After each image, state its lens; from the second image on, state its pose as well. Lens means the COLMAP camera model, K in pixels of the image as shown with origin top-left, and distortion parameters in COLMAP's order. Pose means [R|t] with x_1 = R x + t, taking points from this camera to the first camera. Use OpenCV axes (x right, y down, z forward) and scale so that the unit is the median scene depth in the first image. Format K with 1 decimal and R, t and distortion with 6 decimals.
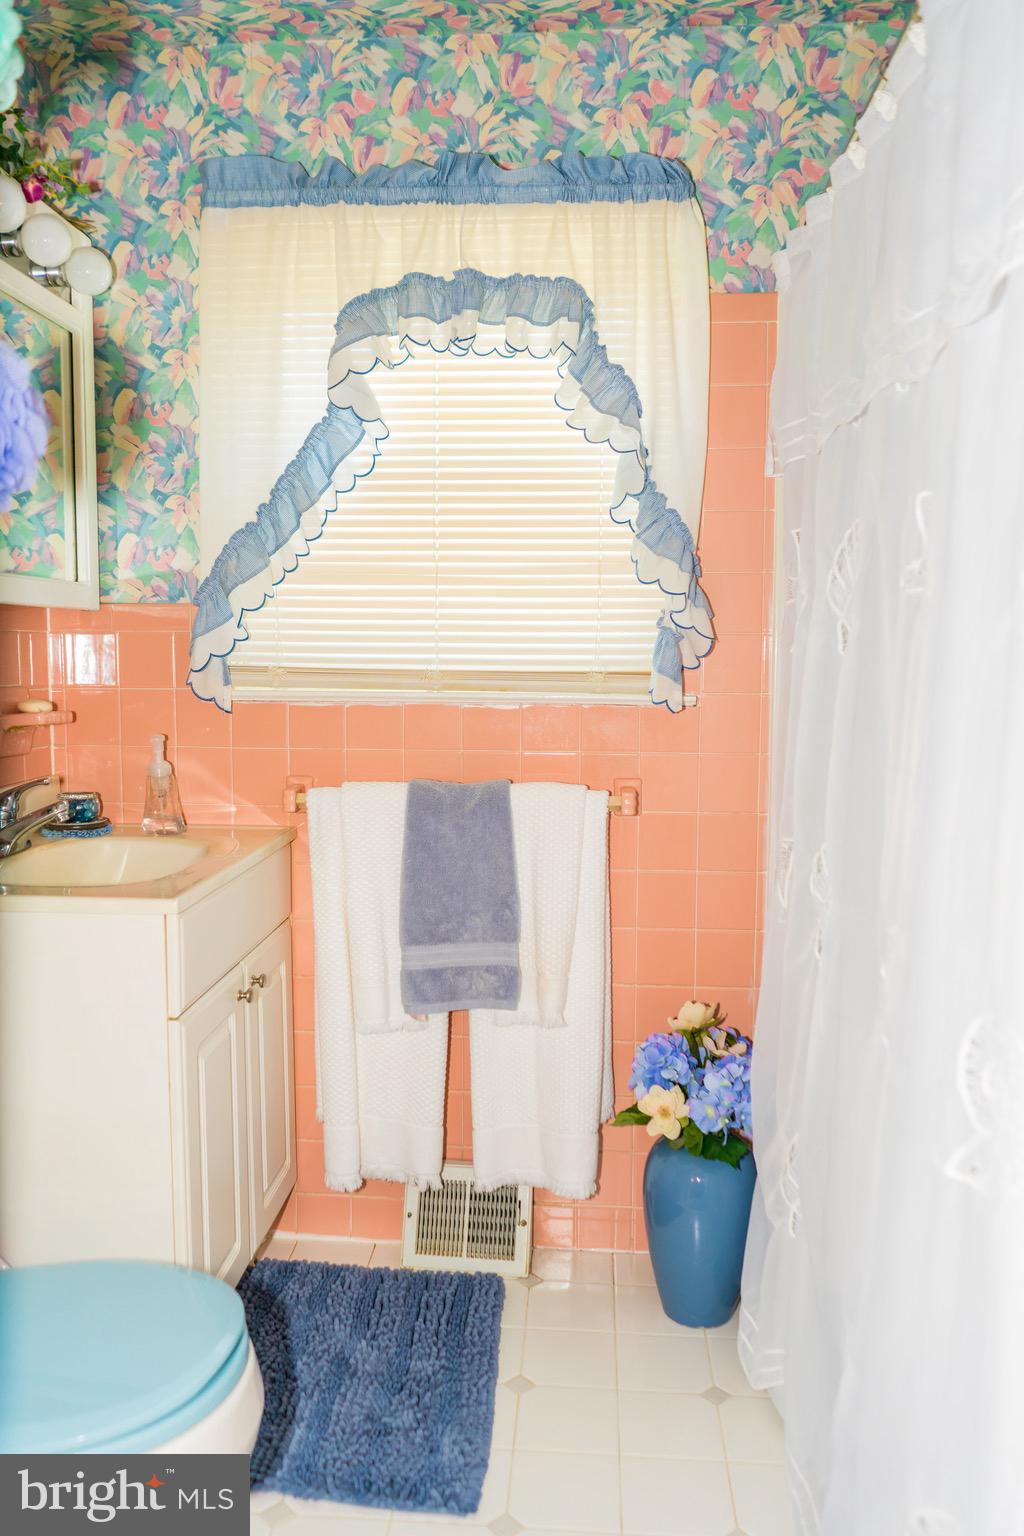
lens RADIAL K [[1202.1, 0, 505.3], [0, 1202.1, 775.6], [0, 0, 1]] dist [-0.024901, 0.001271]
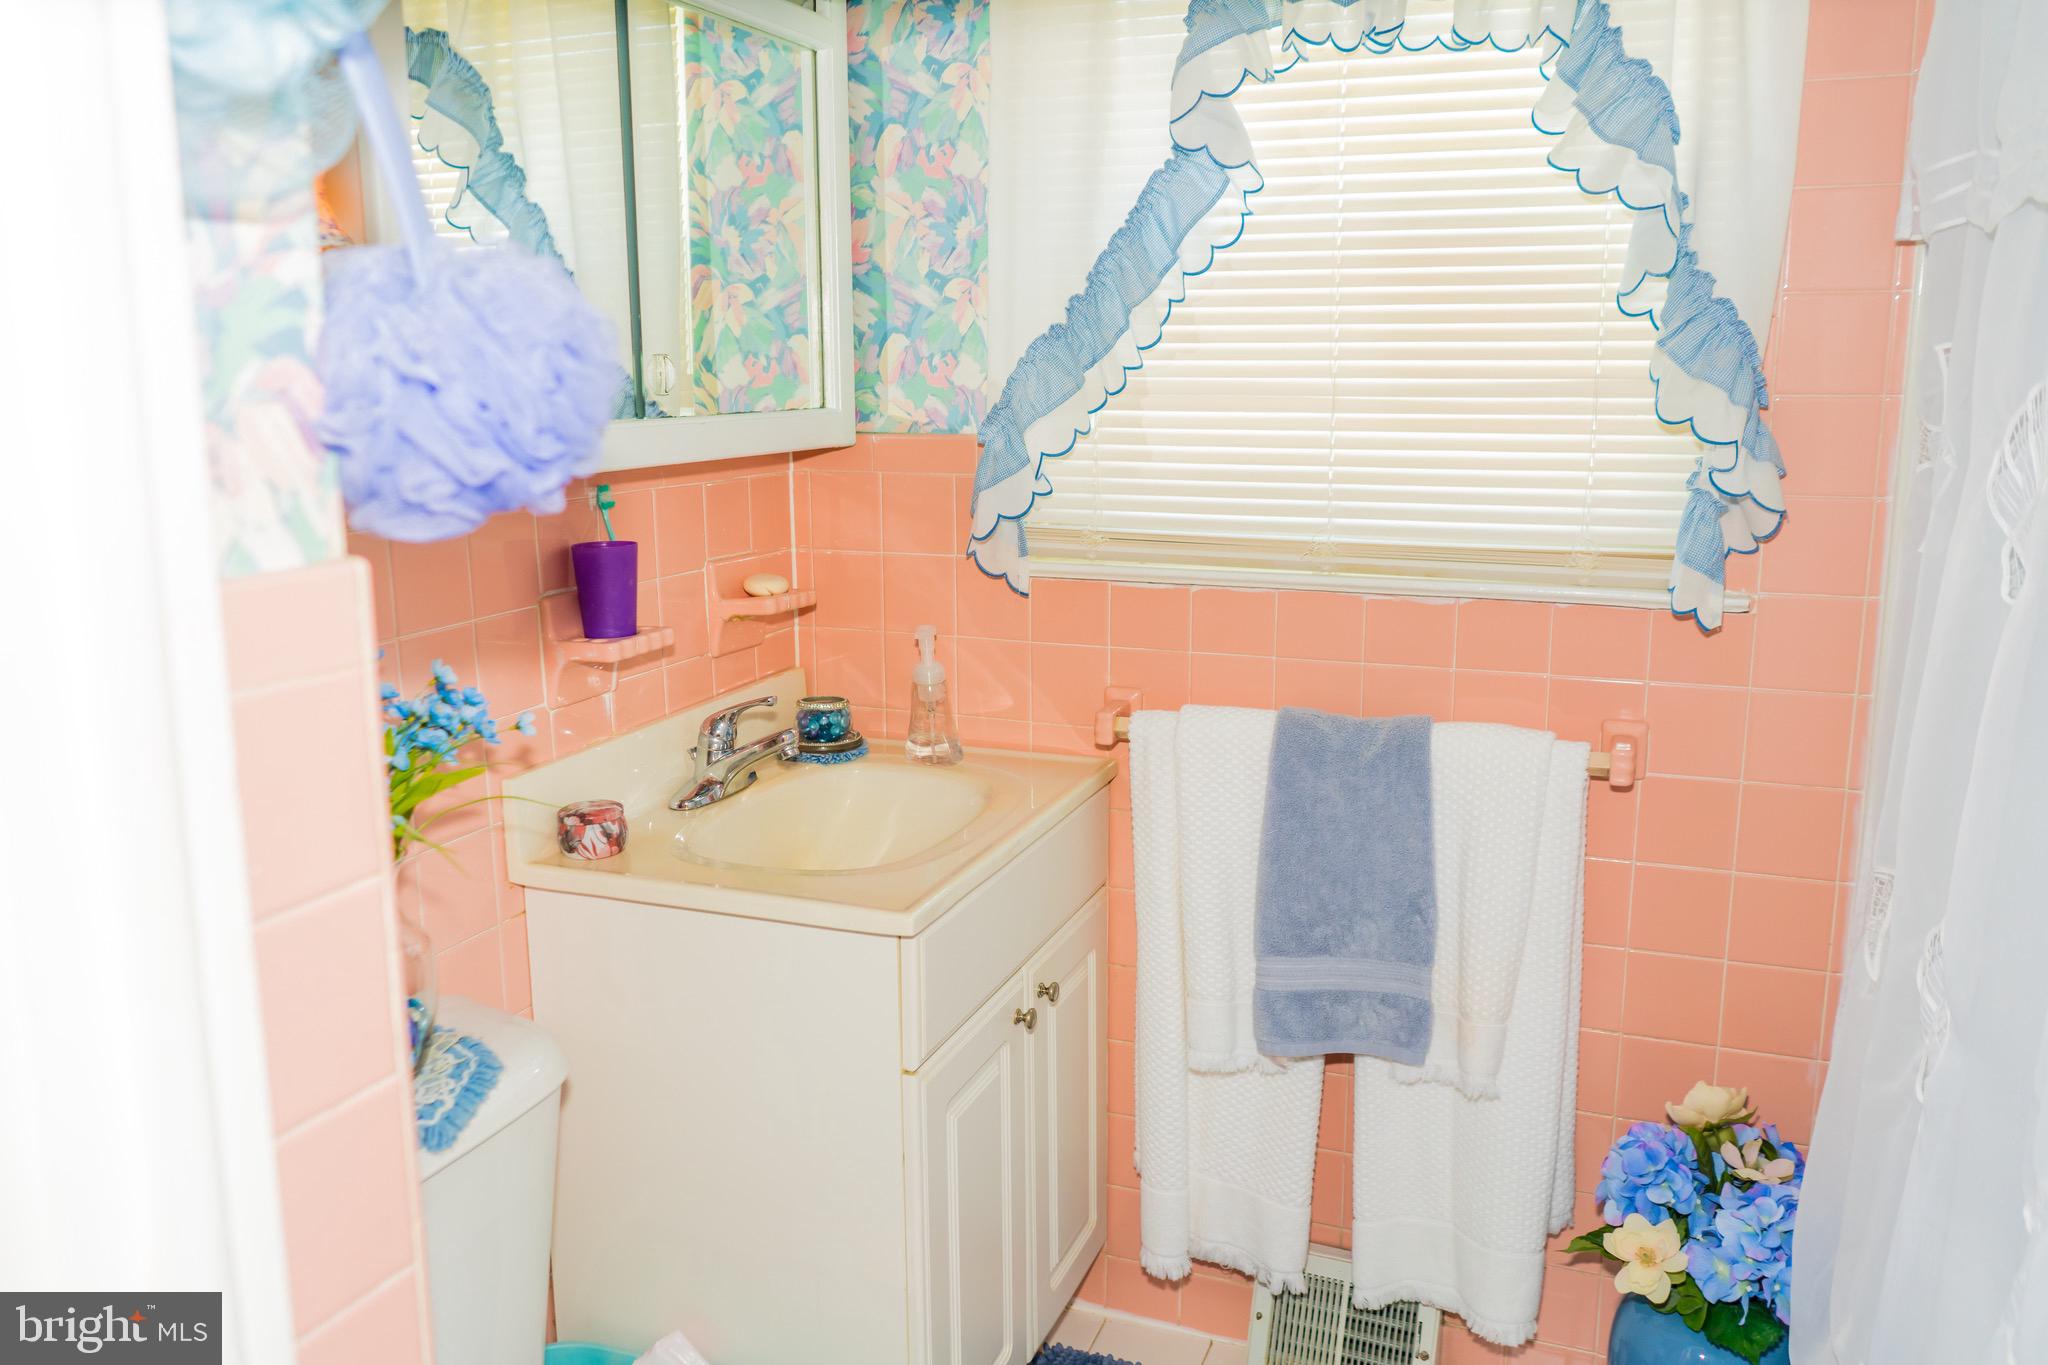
lens RADIAL K [[1602.9, 0, 1023.5], [0, 1602.9, 667.0], [0, 0, 1]] dist [-0.024901, 0.001271]
pose [[0.956579, 0.048337, -0.287438, 0.040120], [-0.019177, 0.994454, 0.103412, -0.110185], [0.290843, -0.093410, 0.952200, 0.109322]]
